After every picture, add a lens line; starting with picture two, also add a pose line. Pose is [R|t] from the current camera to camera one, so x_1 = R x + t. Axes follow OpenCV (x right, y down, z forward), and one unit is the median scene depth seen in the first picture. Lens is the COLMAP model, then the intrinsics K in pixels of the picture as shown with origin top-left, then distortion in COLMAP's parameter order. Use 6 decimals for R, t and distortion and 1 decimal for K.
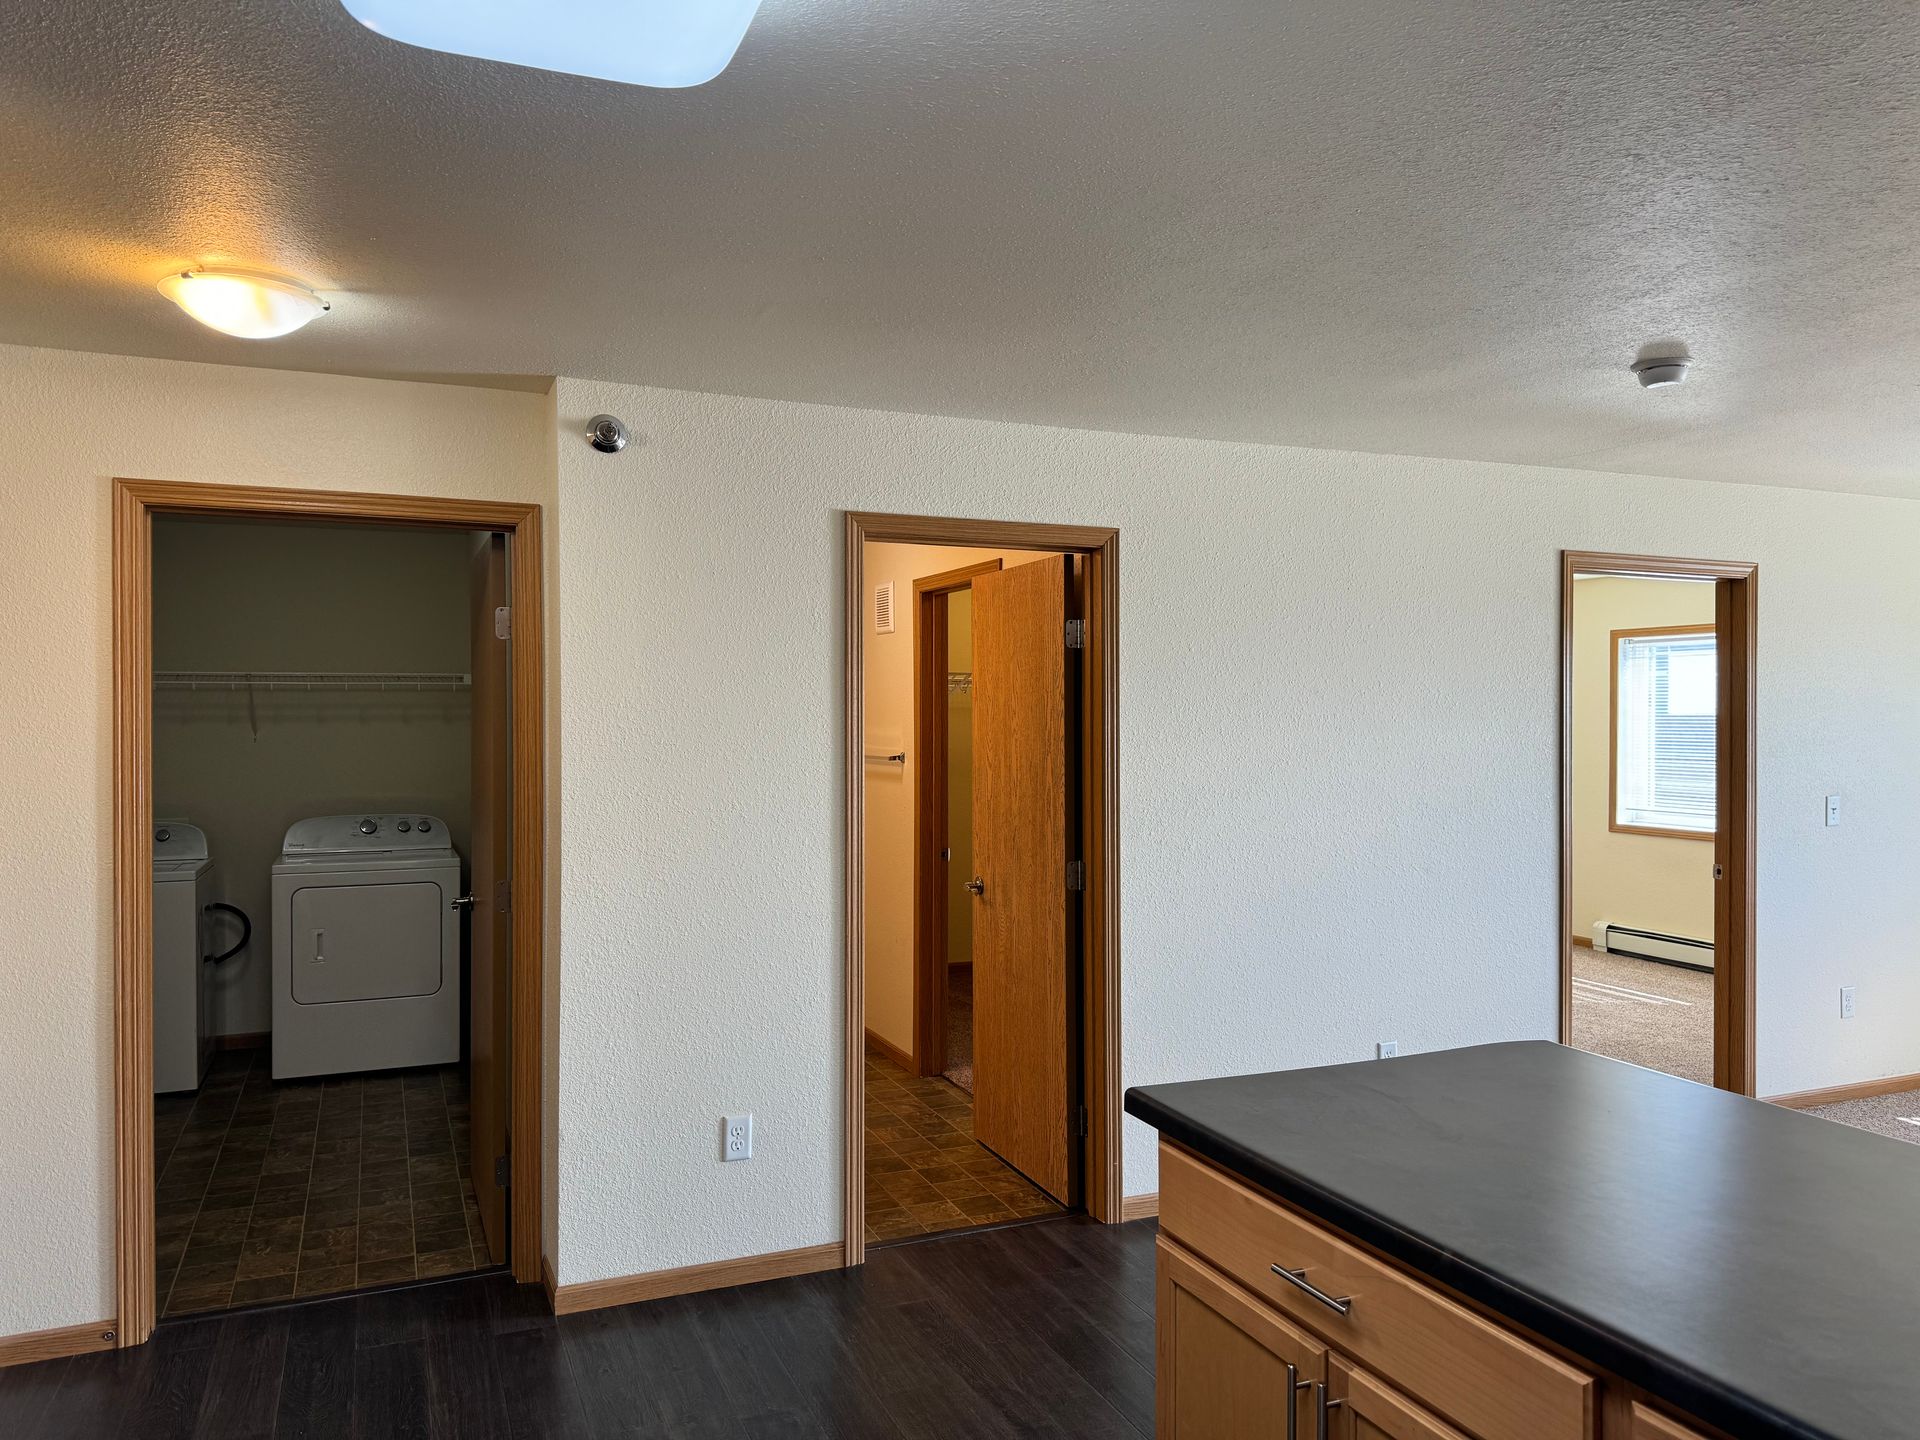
lens RADIAL K [[1350.4, 0, 972.3], [0, 1350.4, 717.7], [0, 0, 1]] dist [0.036959, 0.002167]
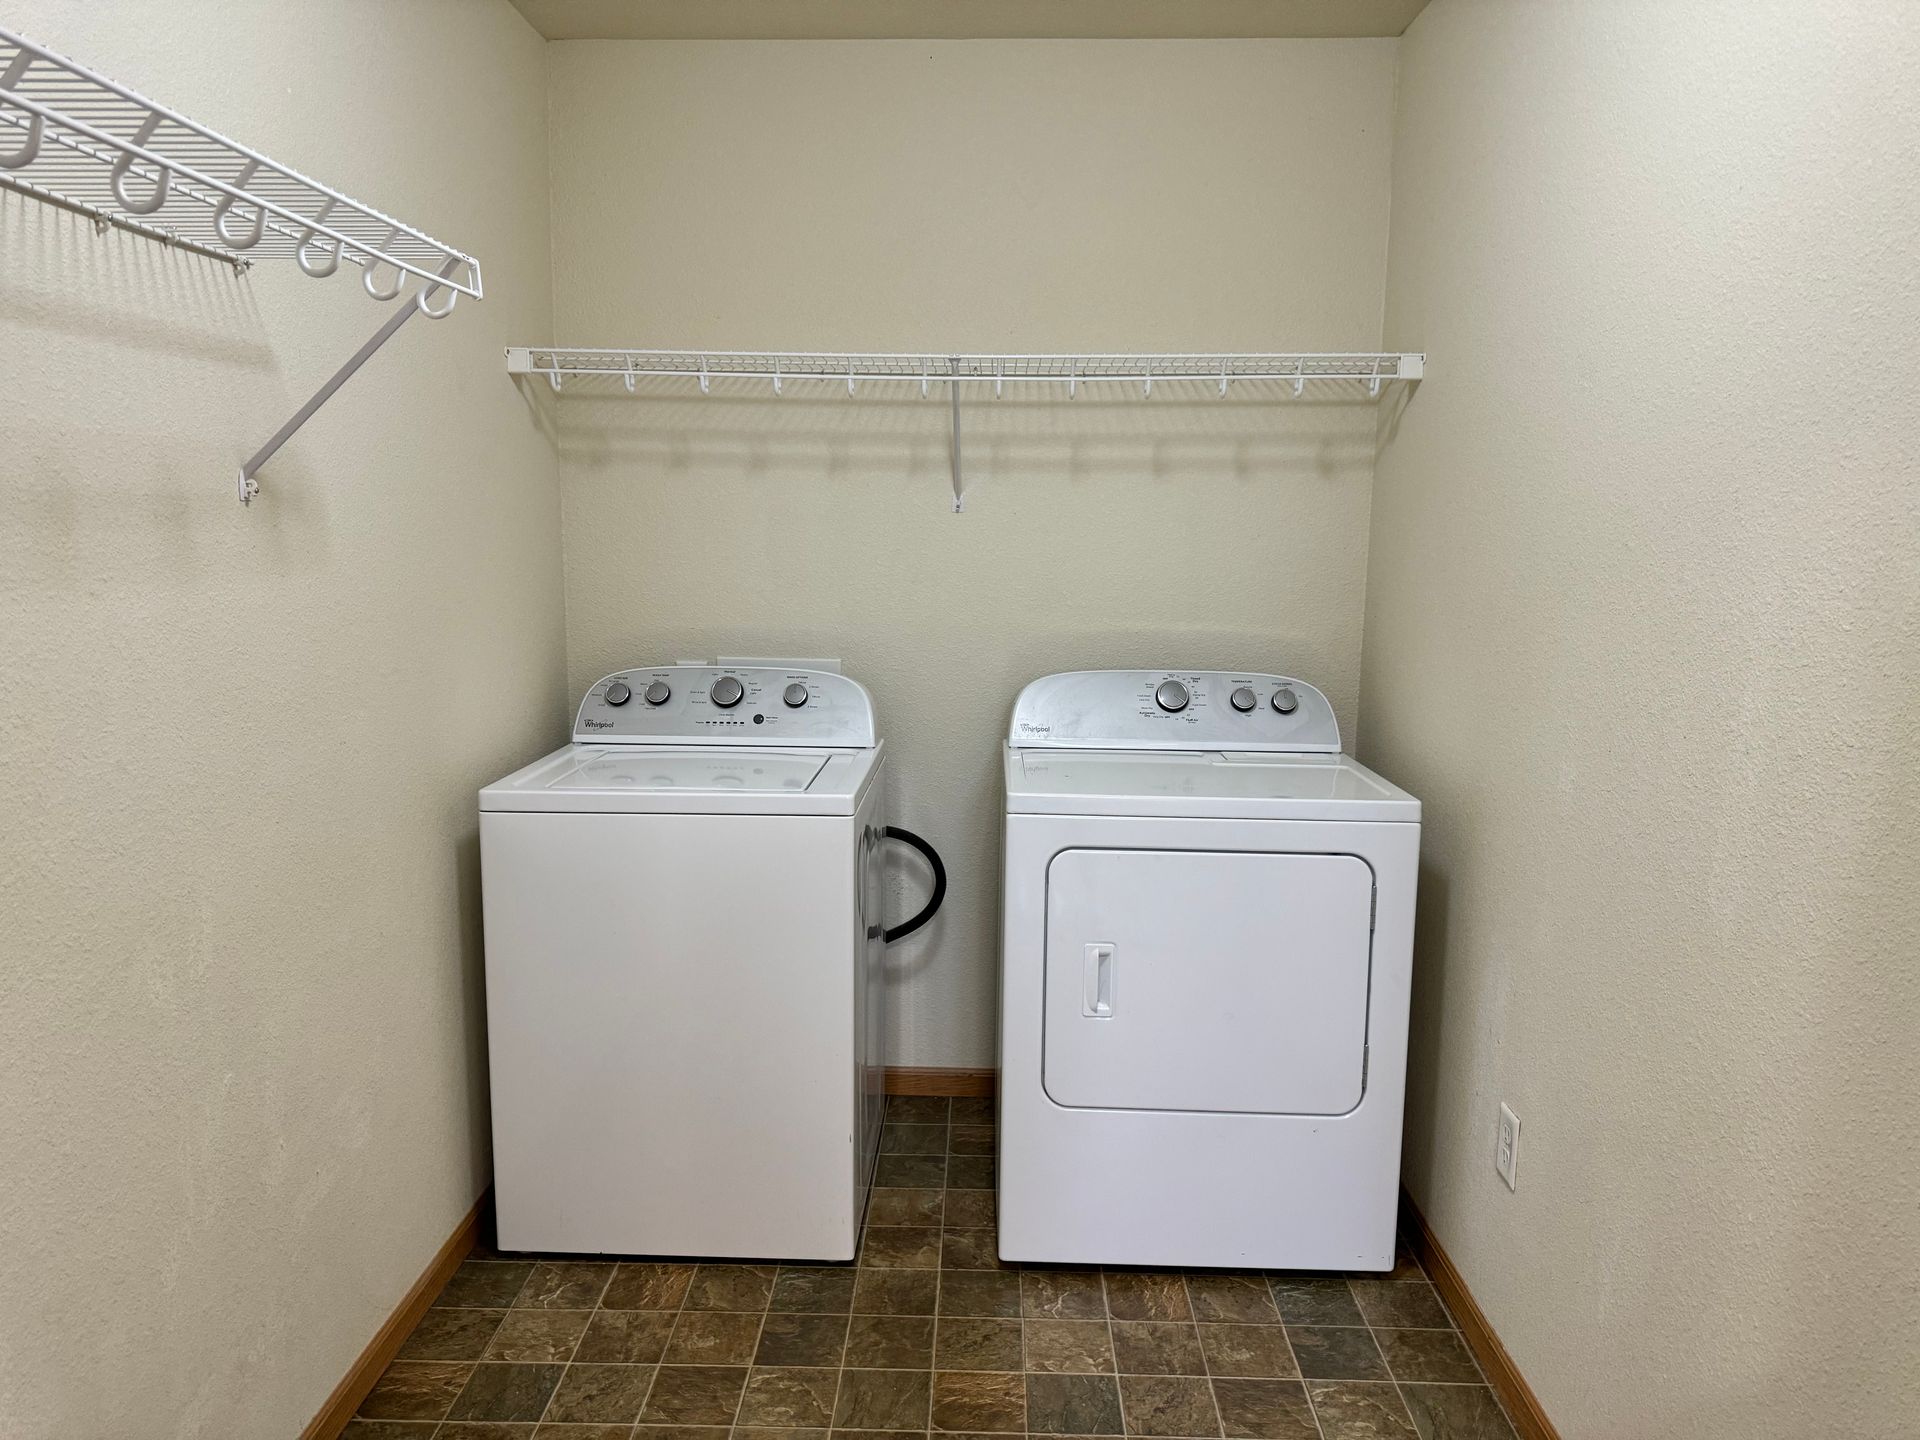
lens RADIAL K [[1350.4, 0, 959.2], [0, 1350.4, 722.5], [0, 0, 1]] dist [0.036959, 0.002167]
pose [[0.902198, 0.064453, -0.426479, -0.311211], [-0.016517, 0.993209, 0.115162, 0.036994], [0.431005, -0.096855, 0.897136, 0.553002]]
